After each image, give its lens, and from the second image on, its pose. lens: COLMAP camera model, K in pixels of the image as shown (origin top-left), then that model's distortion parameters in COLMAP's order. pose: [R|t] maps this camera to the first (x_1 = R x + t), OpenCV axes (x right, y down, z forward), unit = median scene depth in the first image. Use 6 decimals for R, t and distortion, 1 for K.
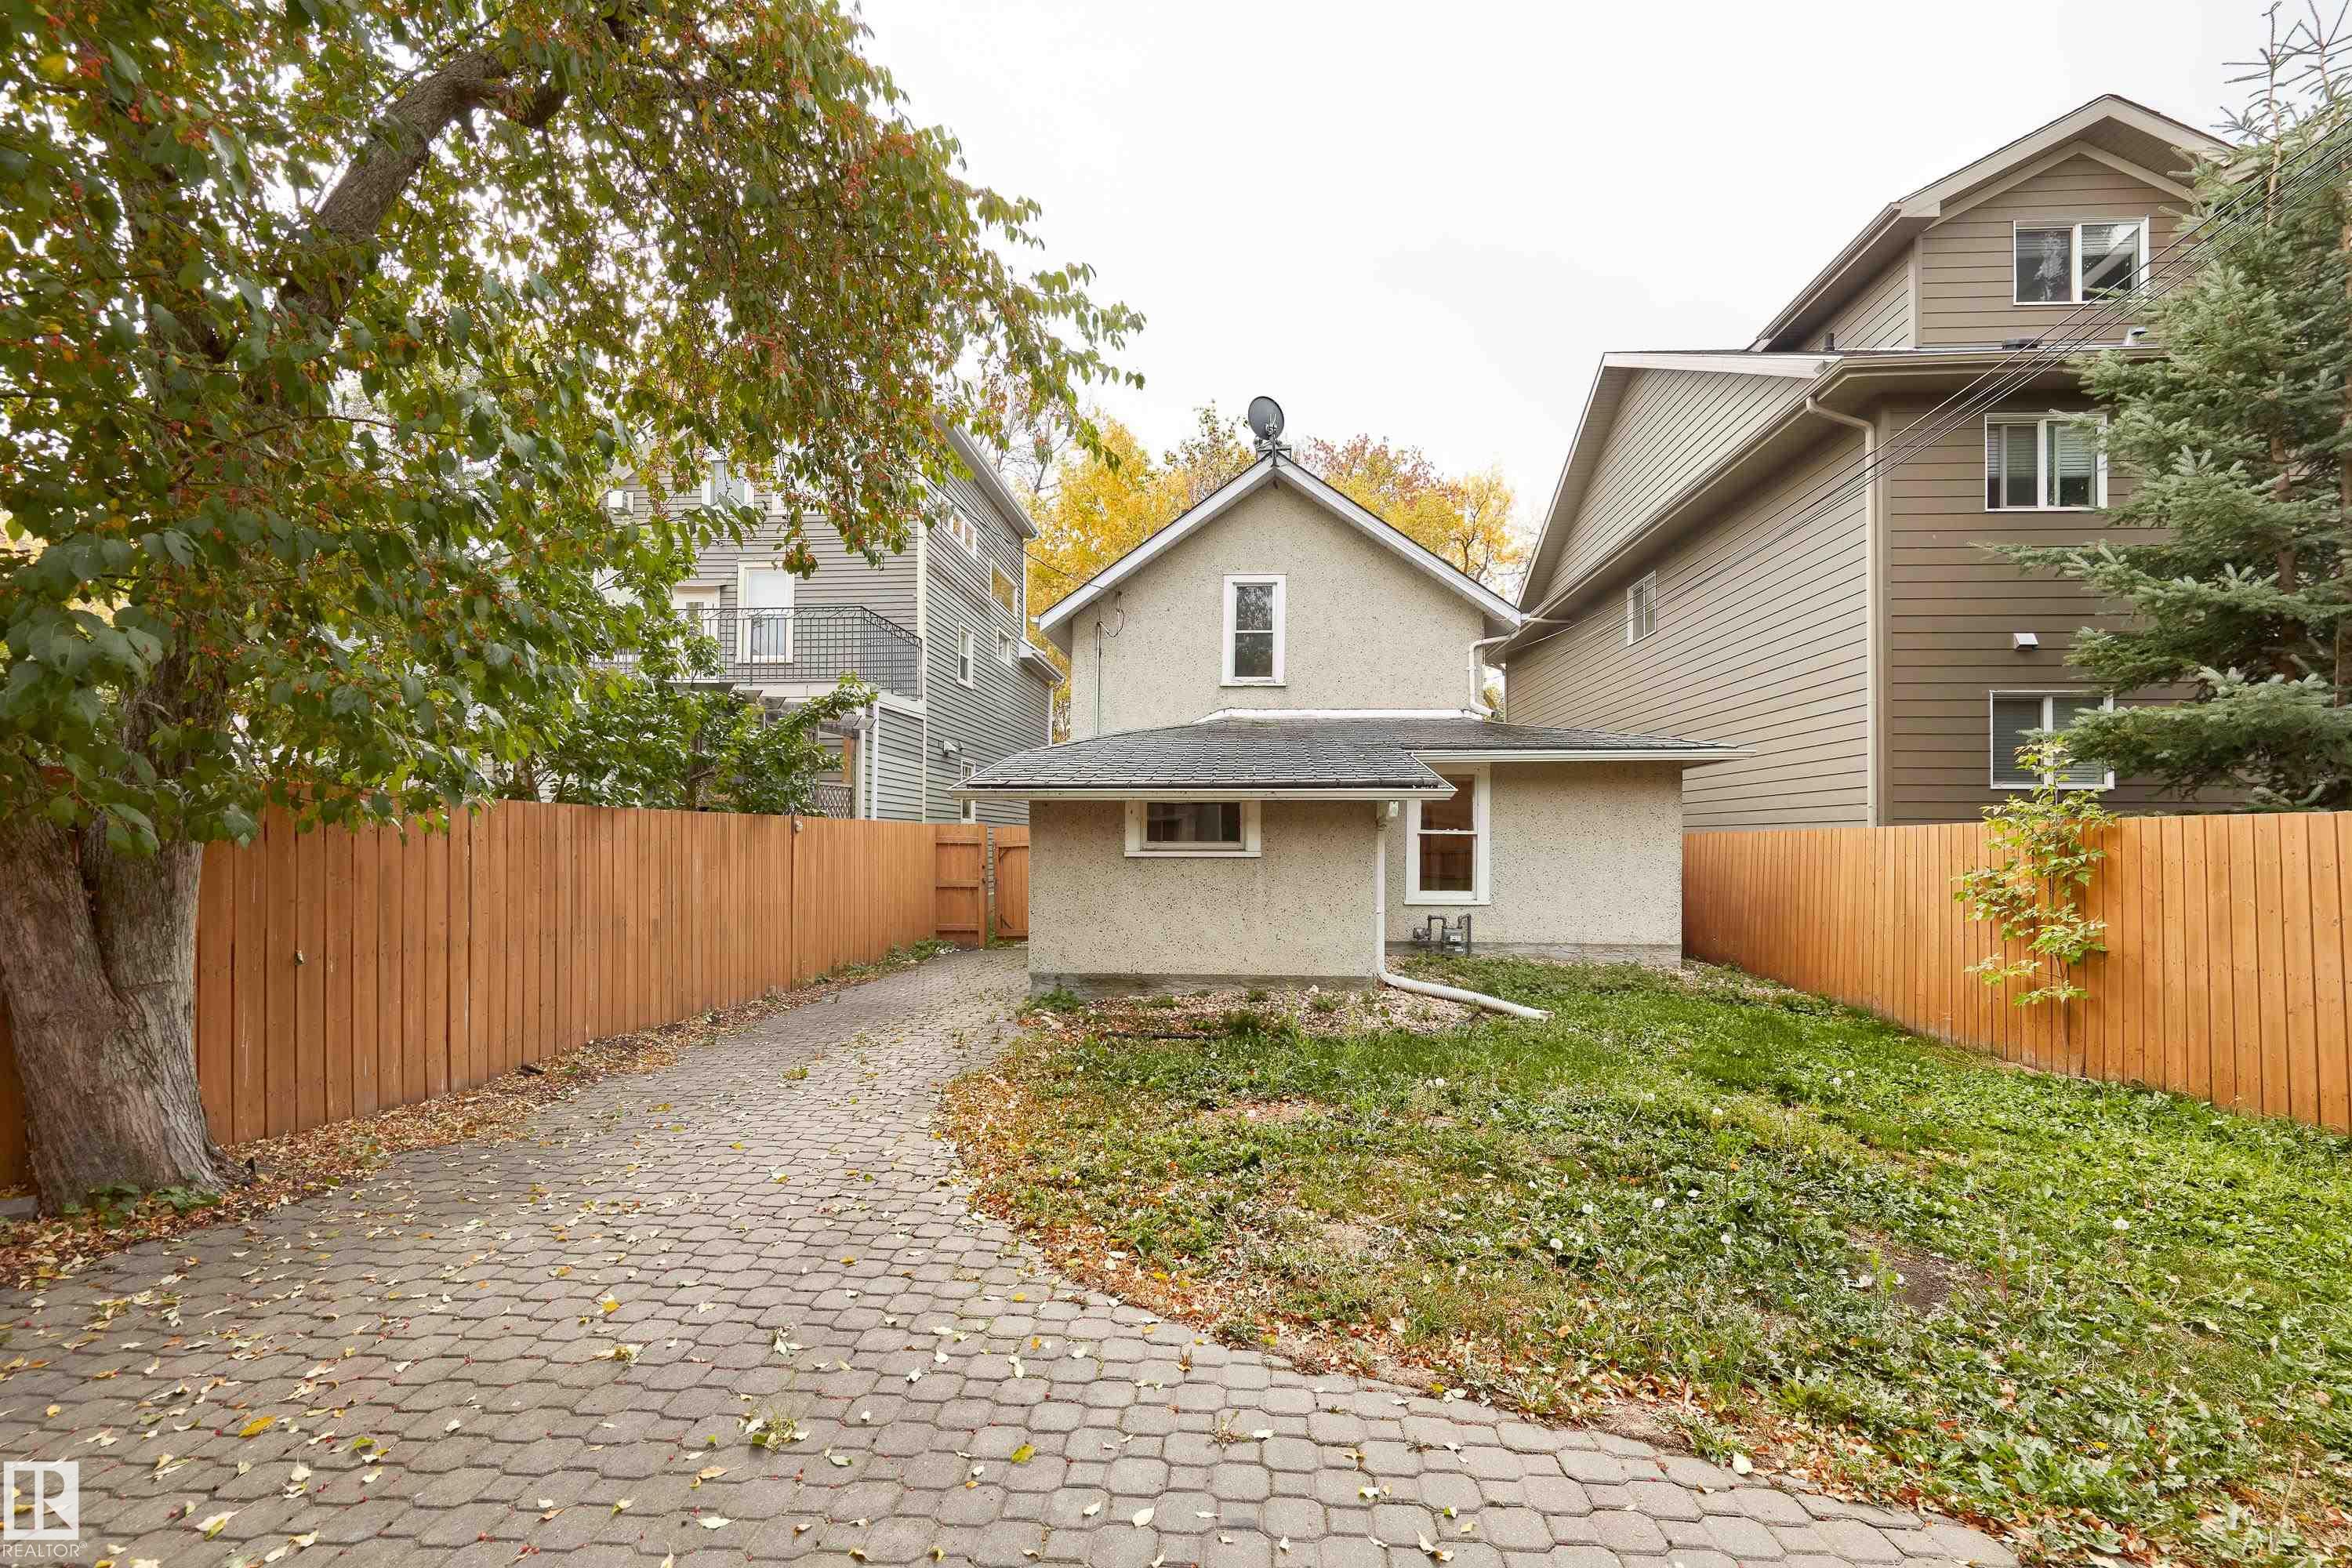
lens RADIAL K [[998.9, 0, 1172.3], [0, 998.9, 840.4], [0, 0, 1]] dist [0.000158, 0.000025]
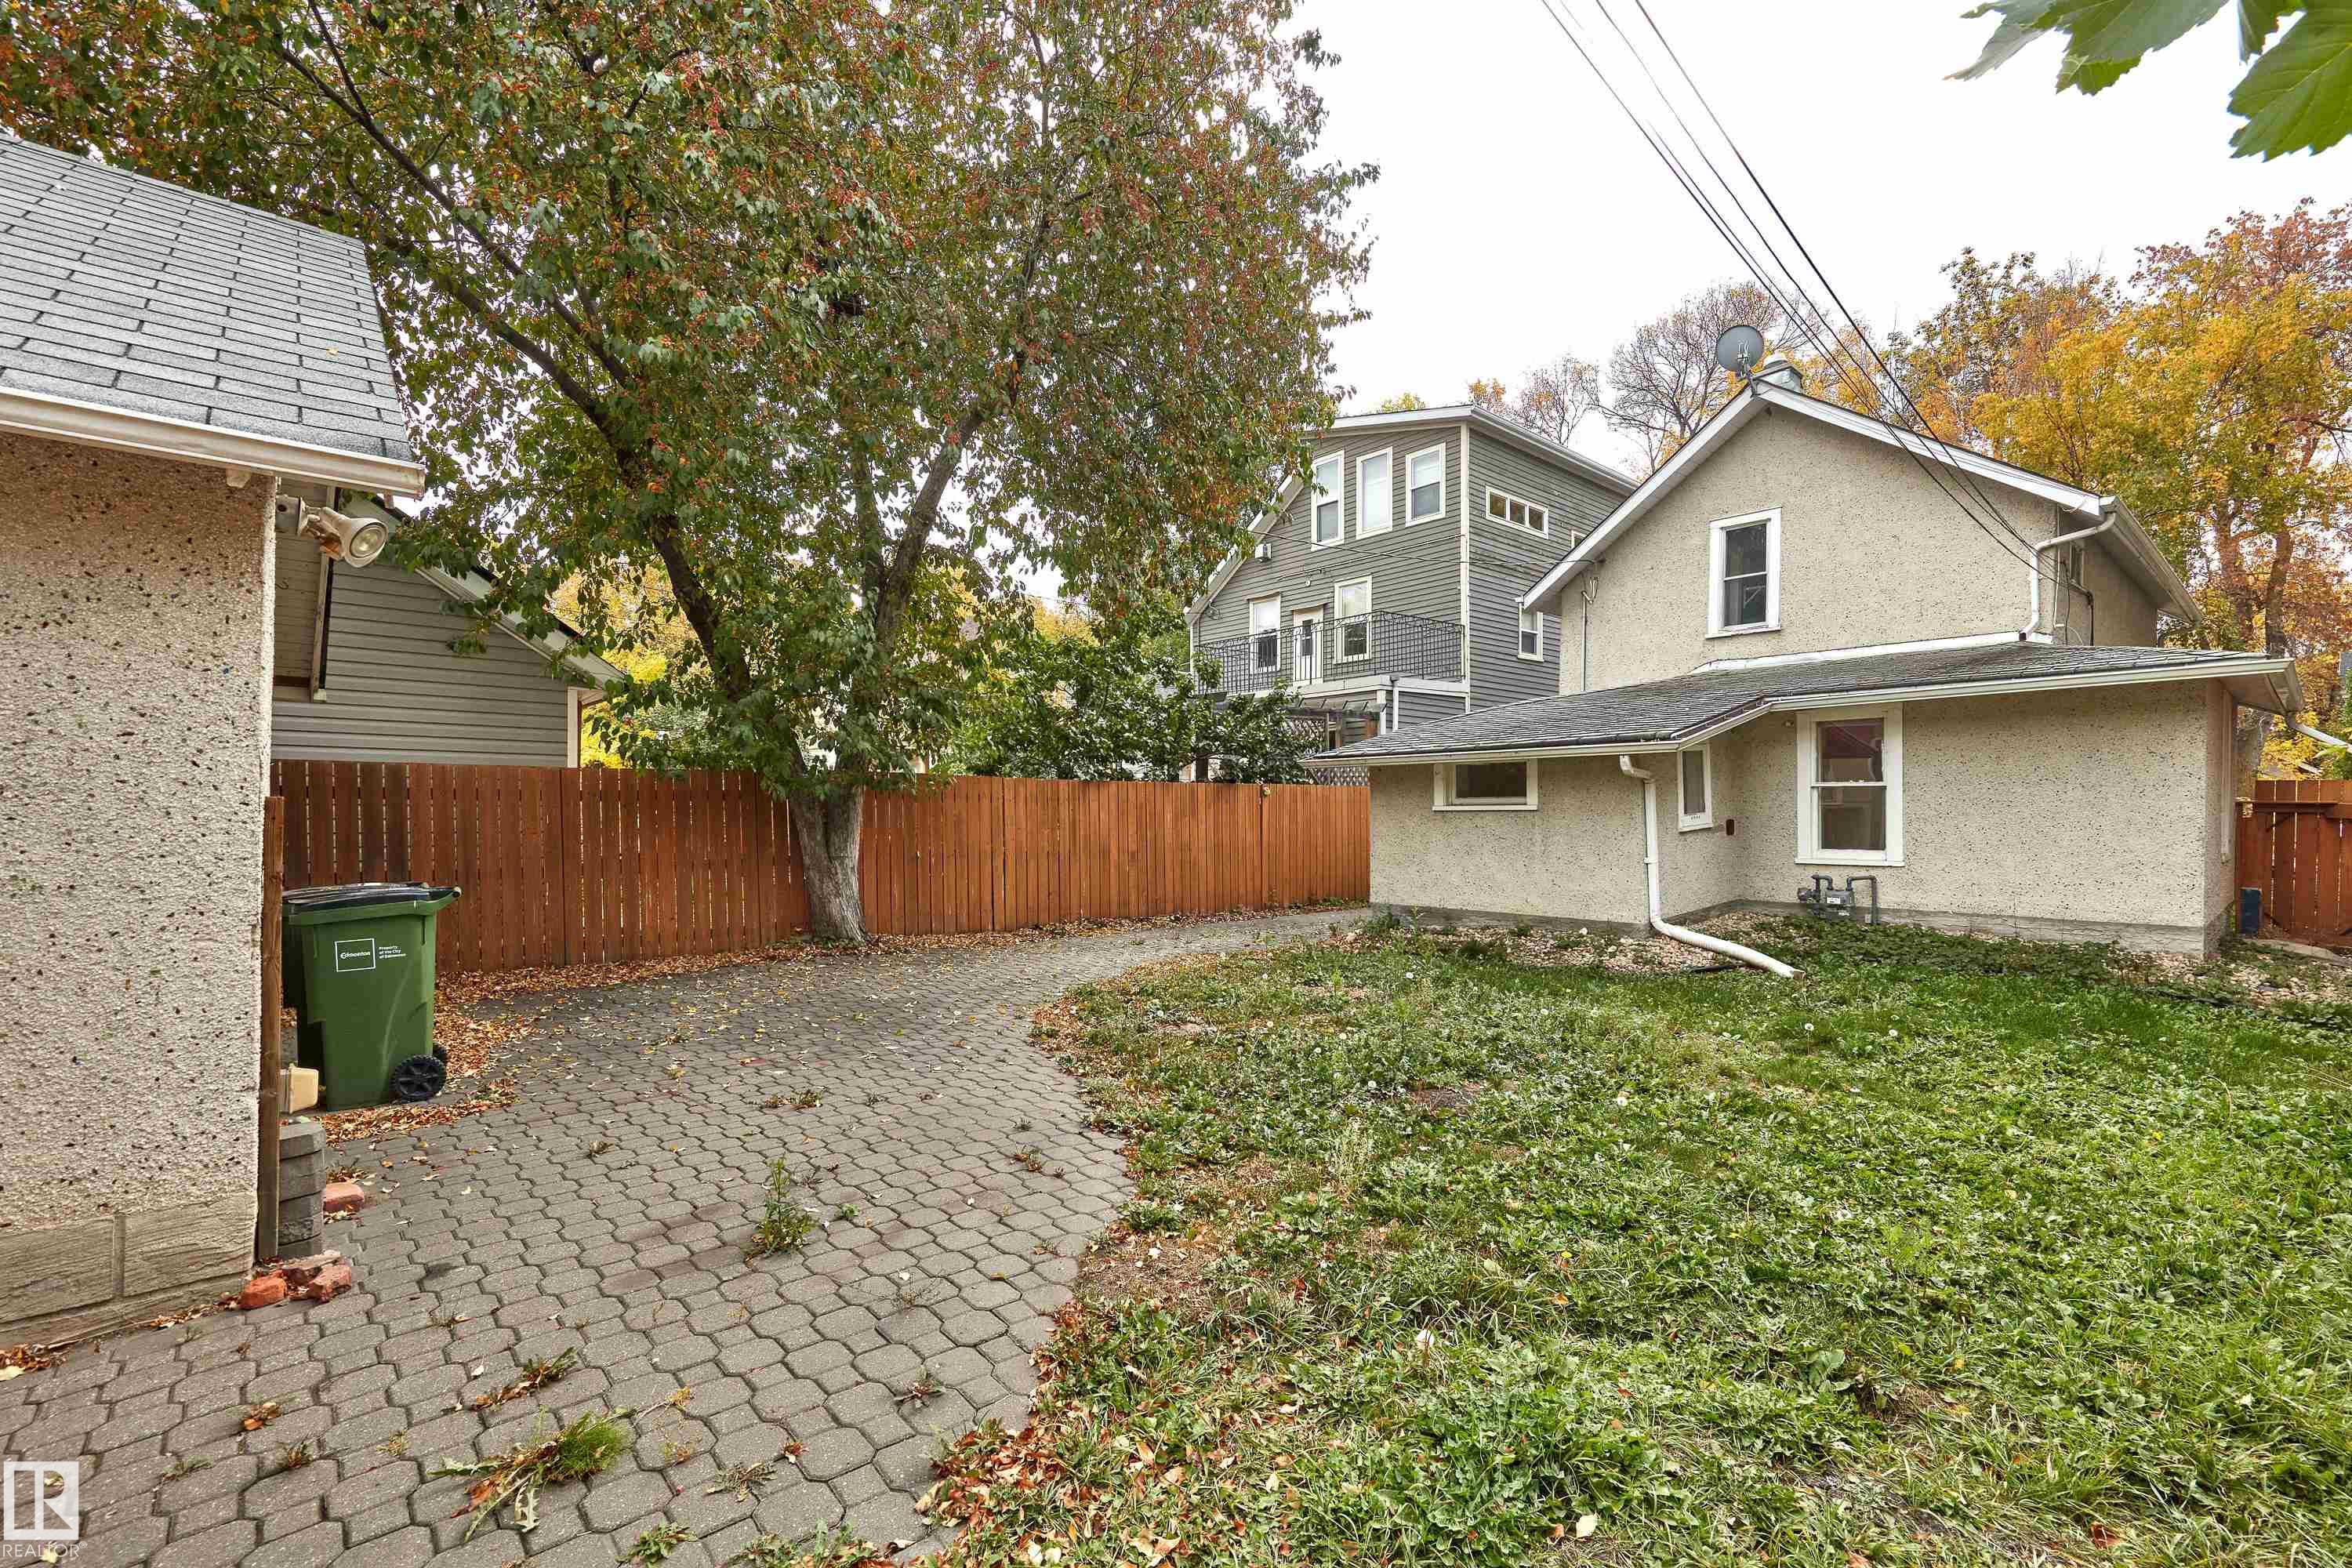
lens RADIAL K [[998.9, 0, 1172.3], [0, 998.9, 840.4], [0, 0, 1]] dist [0.000158, 0.000025]
pose [[0.710807, 0.014923, -0.703229, 0.481793], [0.005973, 0.999611, 0.027249, 0.014232], [0.703362, -0.023569, 0.710441, -0.068846]]
